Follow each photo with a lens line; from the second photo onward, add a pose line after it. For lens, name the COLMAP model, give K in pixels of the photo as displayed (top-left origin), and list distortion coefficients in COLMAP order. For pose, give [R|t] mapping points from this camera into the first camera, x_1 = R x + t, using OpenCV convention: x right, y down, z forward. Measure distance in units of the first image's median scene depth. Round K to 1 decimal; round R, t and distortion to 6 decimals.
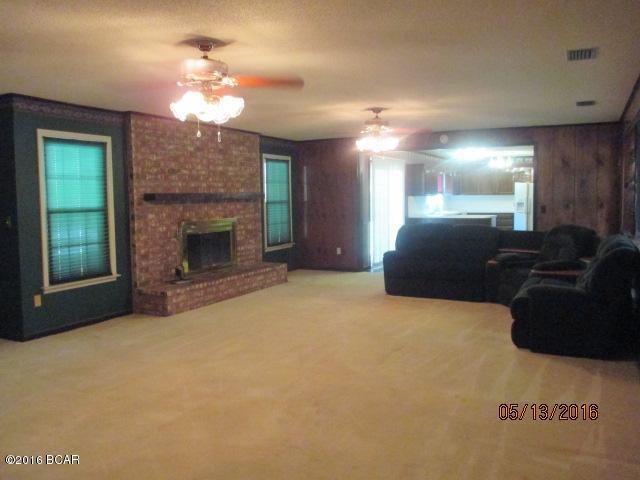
lens RADIAL K [[533.8, 0, 319.9], [0, 533.8, 239.0], [0, 0, 1]] dist [-0.009988, 0.001026]
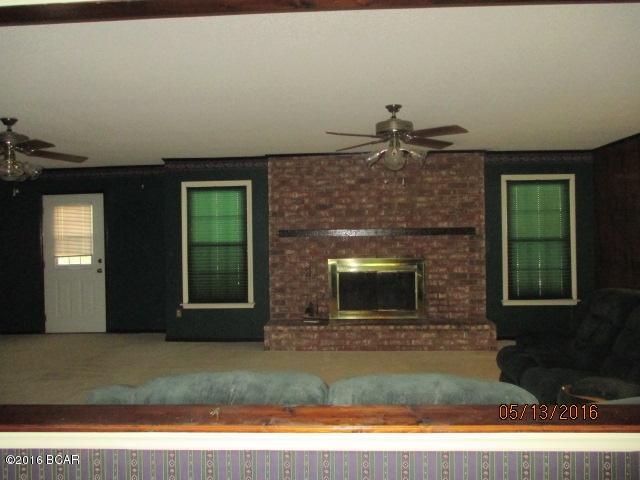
lens RADIAL K [[517.6, 0, 320.1], [0, 517.6, 241.5], [0, 0, 1]] dist [-0.043545, -0.000175]
pose [[0.404358, 0.032443, -0.914025, 0.613596], [-0.065094, 0.997857, 0.006622, -0.072129], [0.912281, 0.056820, 0.405604, 0.635185]]
